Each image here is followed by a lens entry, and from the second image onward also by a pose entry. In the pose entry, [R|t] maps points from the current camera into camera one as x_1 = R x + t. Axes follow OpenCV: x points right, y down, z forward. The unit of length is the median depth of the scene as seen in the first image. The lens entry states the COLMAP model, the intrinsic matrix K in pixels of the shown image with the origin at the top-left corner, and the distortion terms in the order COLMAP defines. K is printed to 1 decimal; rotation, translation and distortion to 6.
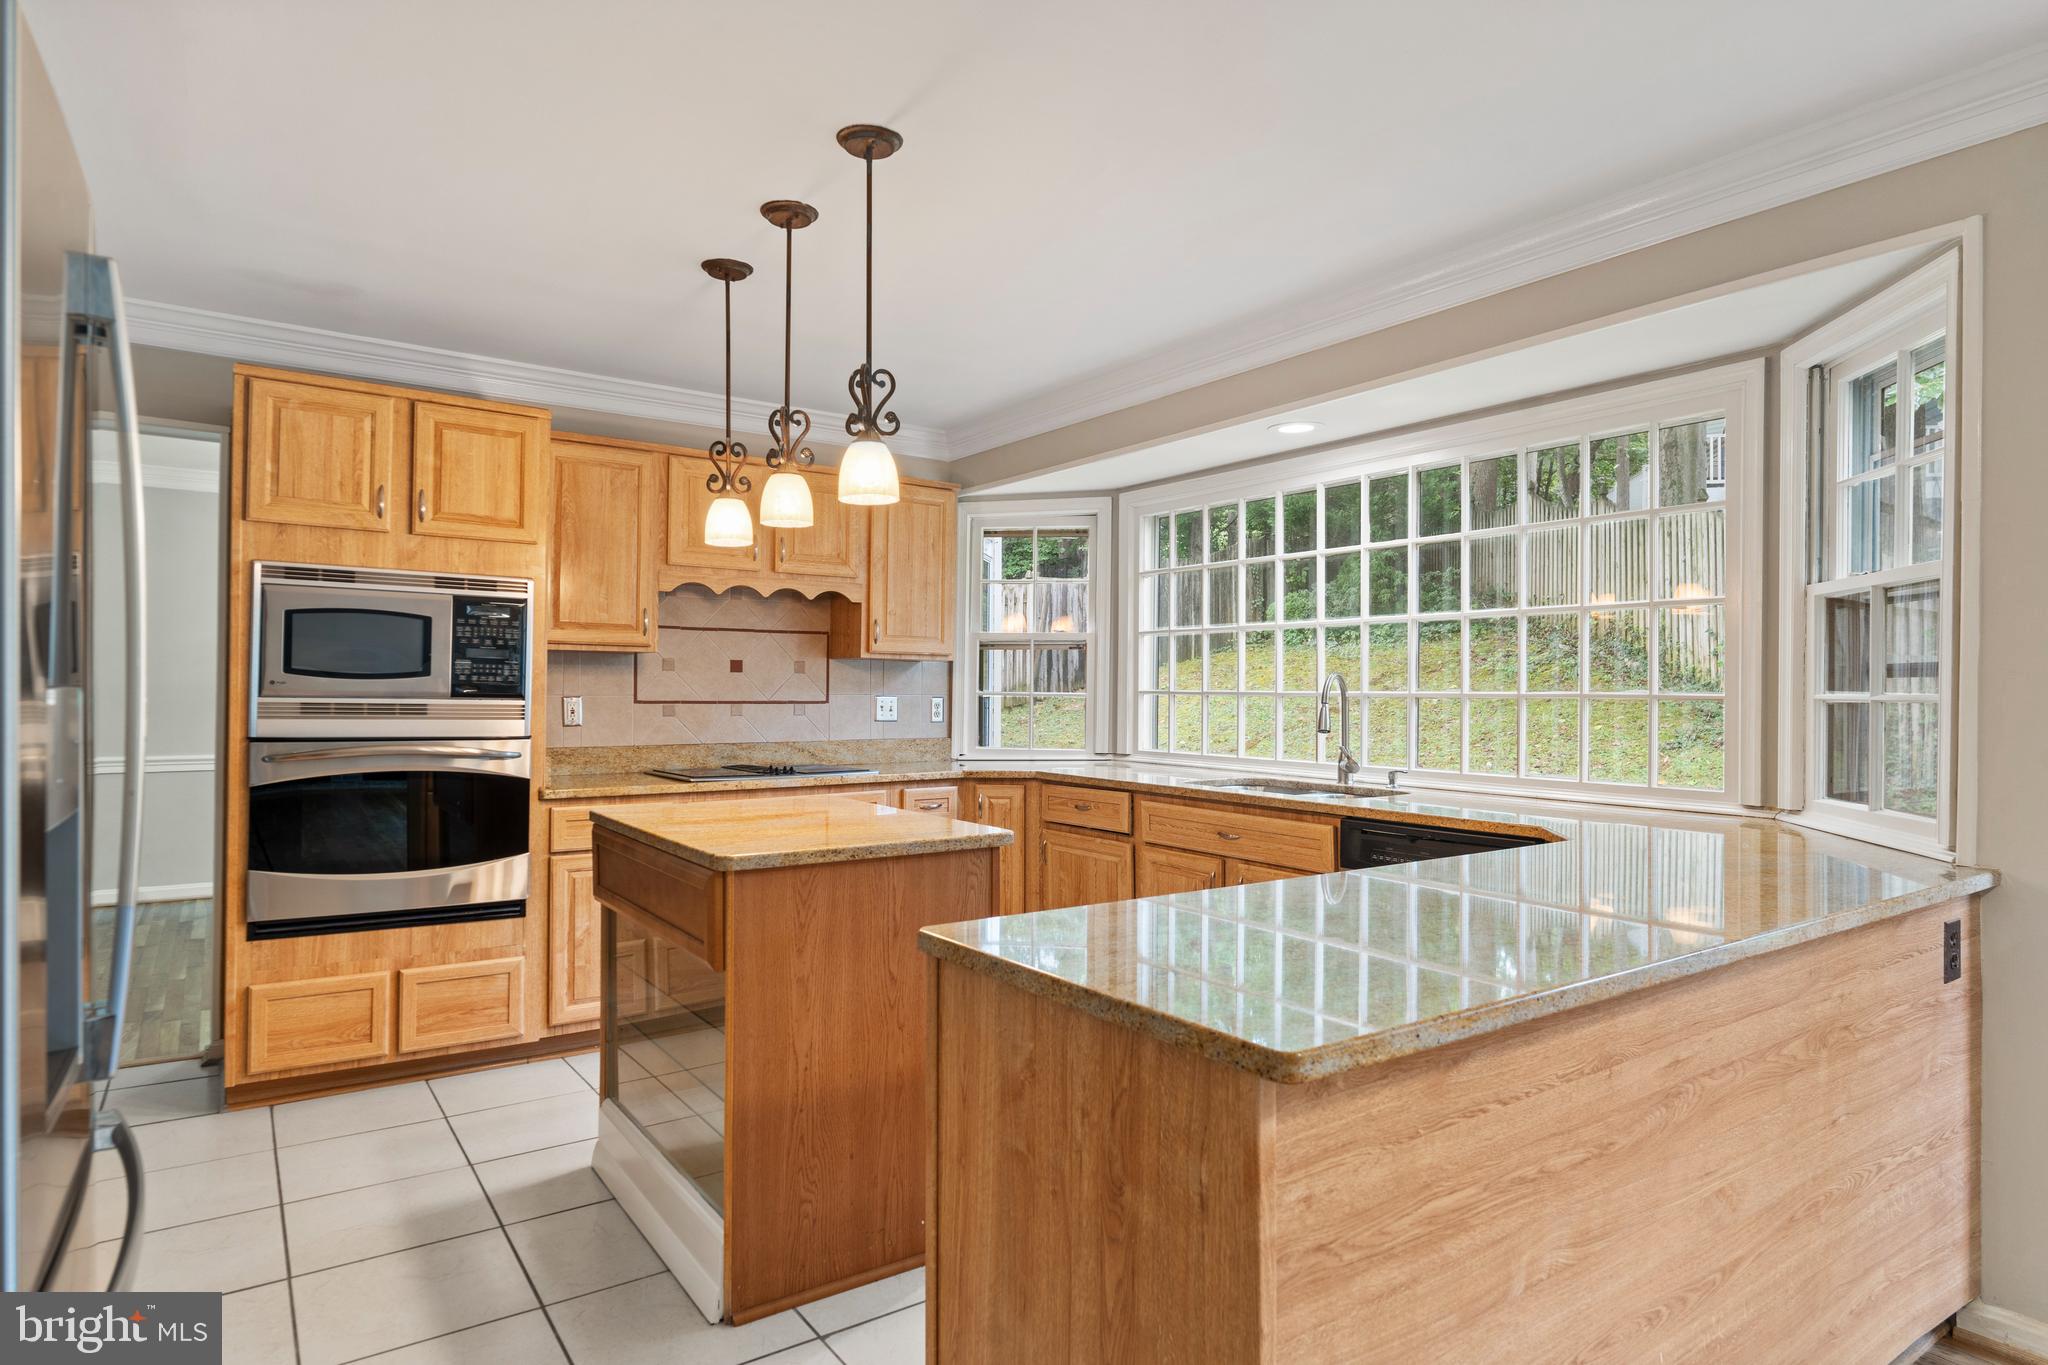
lens RADIAL K [[1135.8, 0, 1024.0], [0, 1135.8, 682.5], [0, 0, 1]] dist [-0.002757, -0.000118]
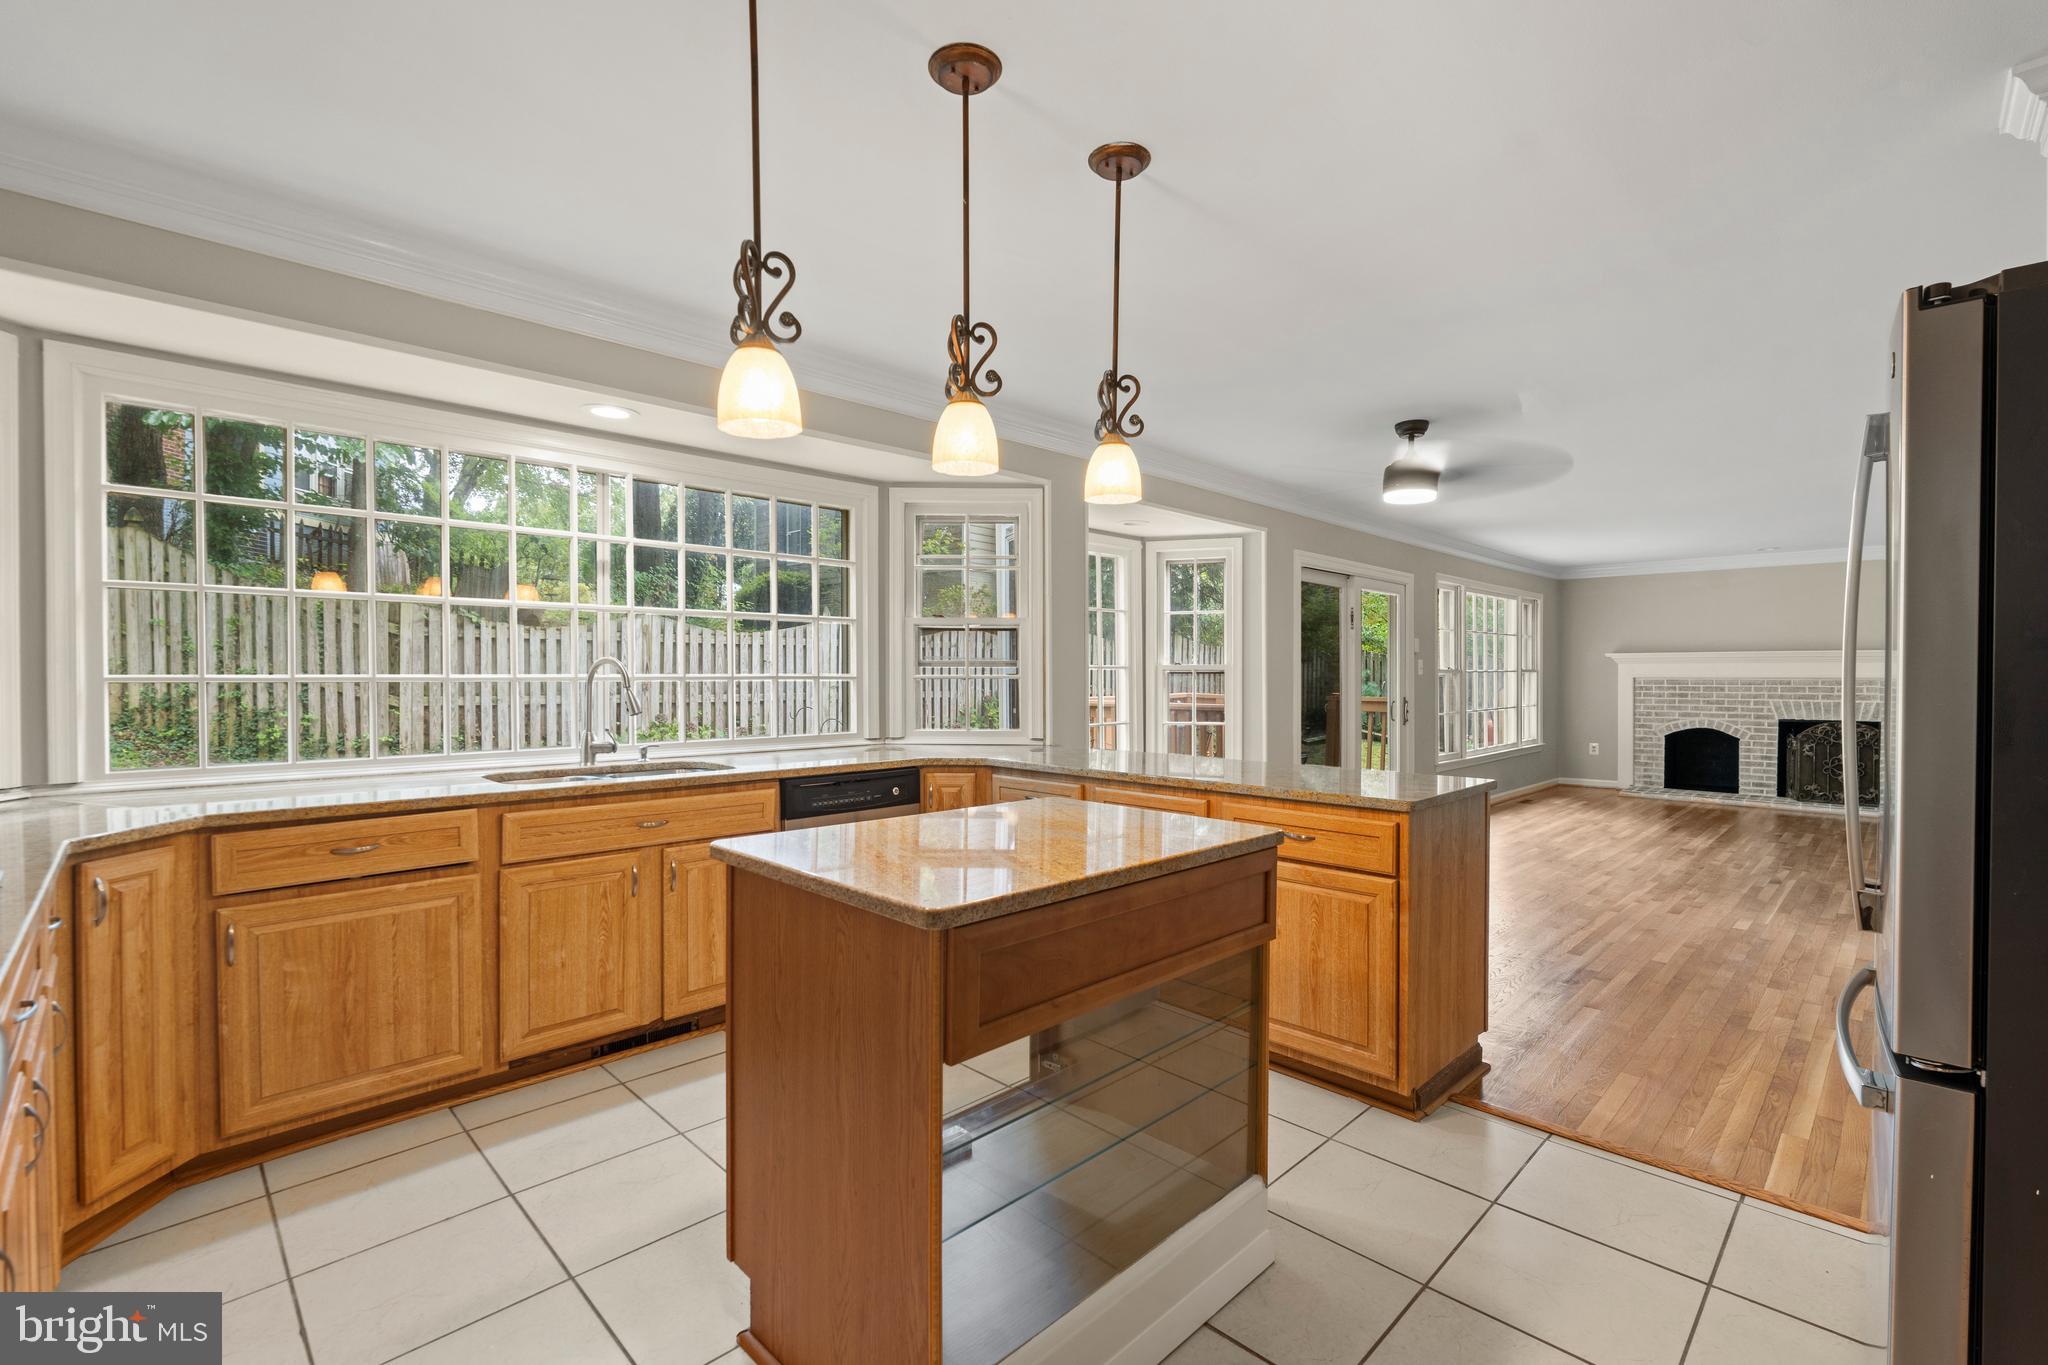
lens RADIAL K [[894.6, 0, 1024.0], [0, 894.6, 682.5], [0, 0, 1]] dist [0.001473, 0.000098]
pose [[-0.169751, -0.014943, 0.985374, -0.672309], [-0.009053, 0.999866, 0.013603, -0.000367], [-0.985445, -0.006611, -0.169863, 0.868811]]
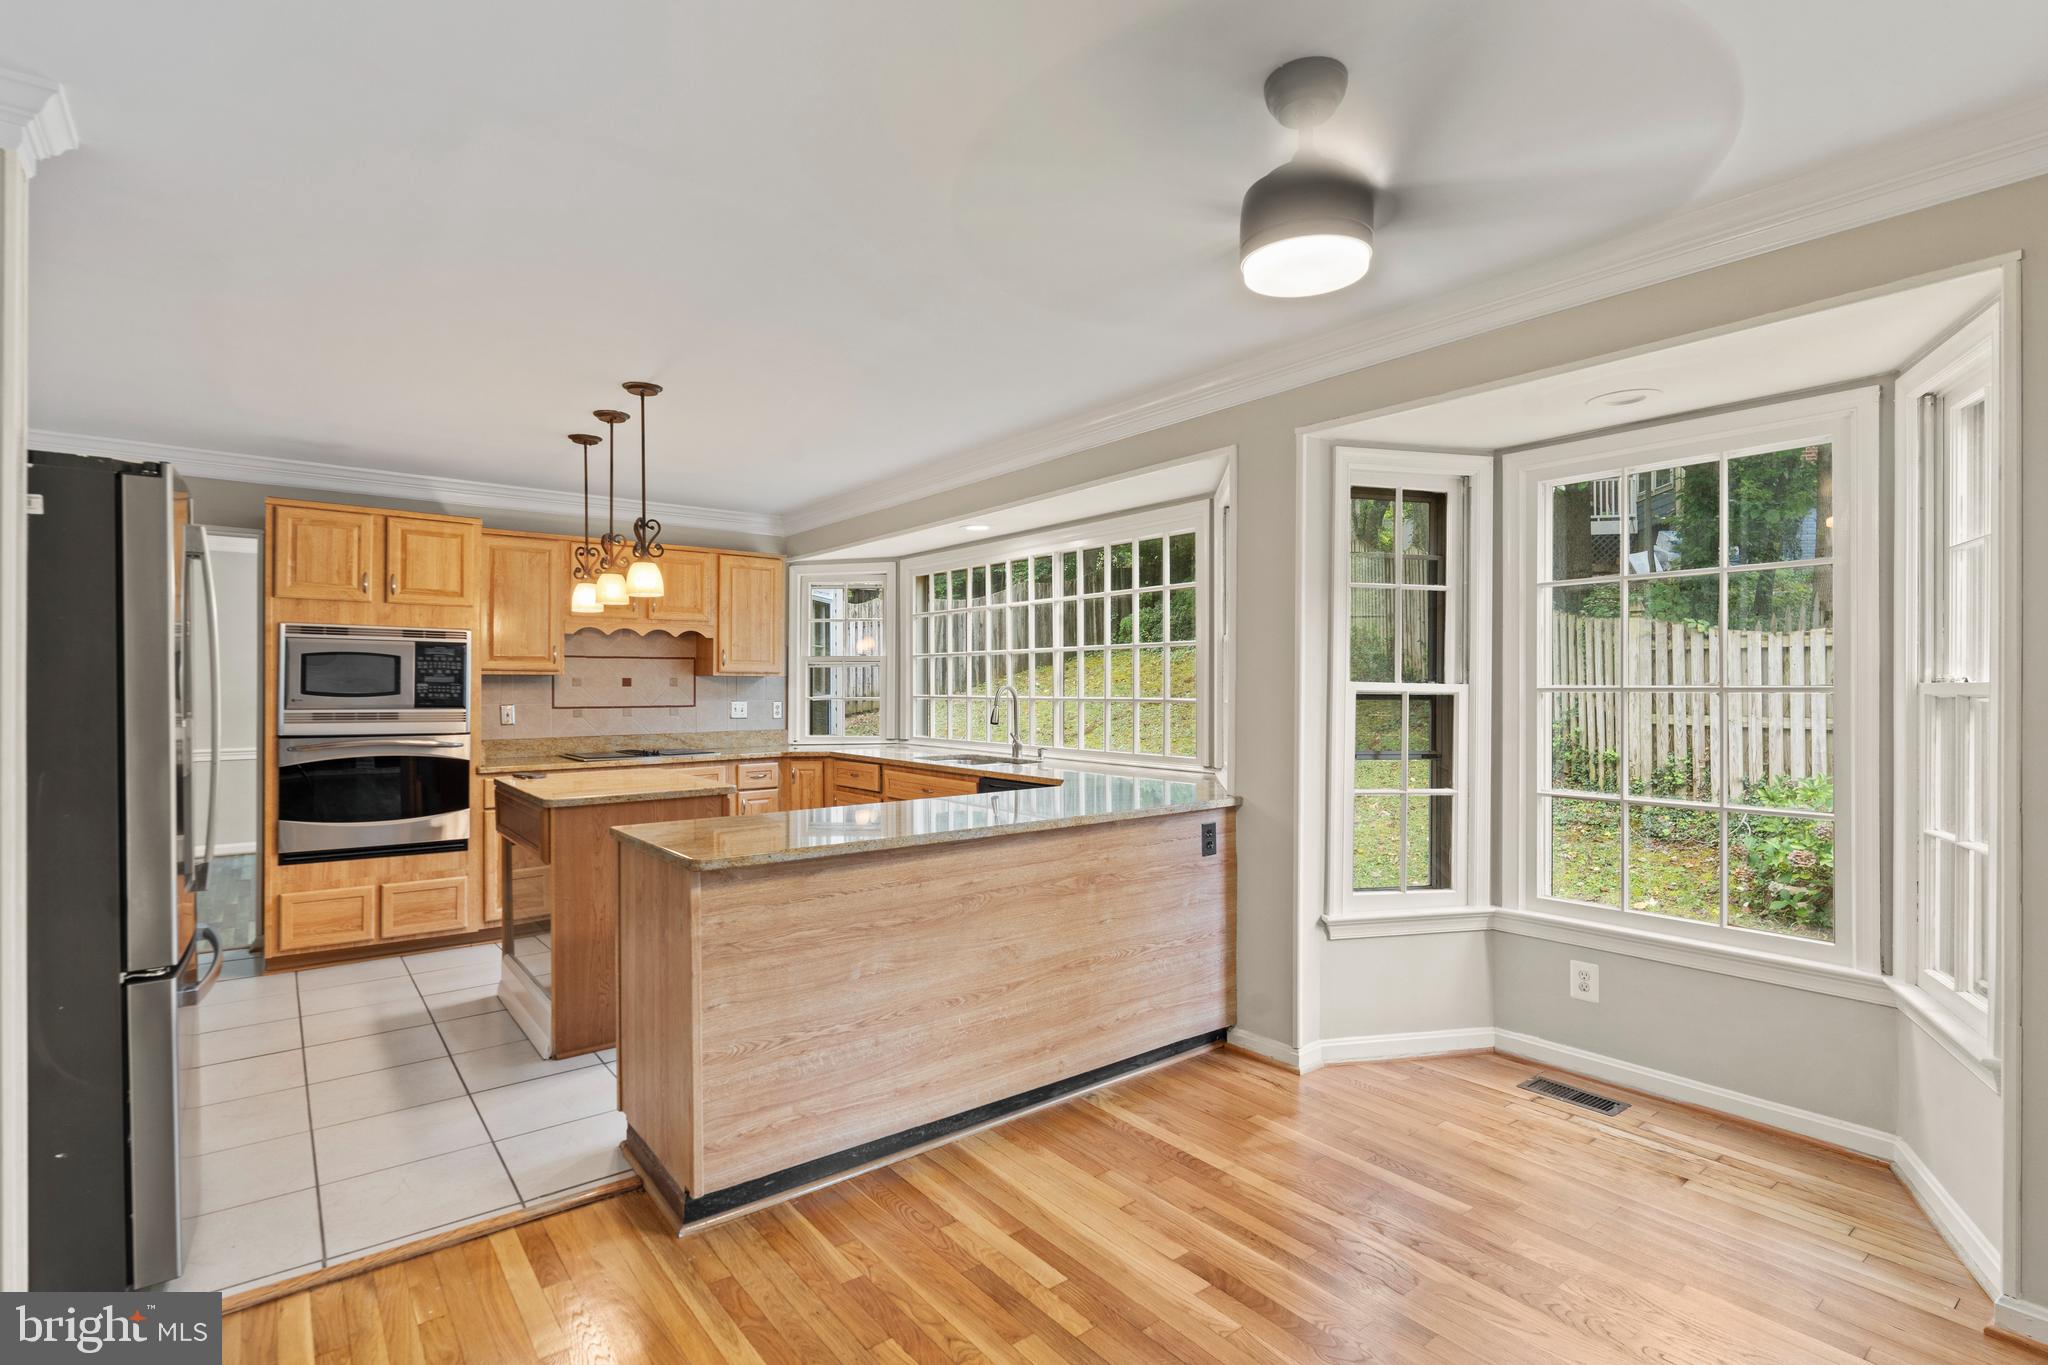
lens RADIAL K [[966.7, 0, 1024.0], [0, 966.7, 682.5], [0, 0, 1]] dist [-0.003901, 0.000506]
pose [[0.998686, -0.008557, 0.050525, 0.259746], [0.008321, 0.999954, 0.004872, -0.021356], [-0.050564, -0.004445, 0.998711, -0.356502]]
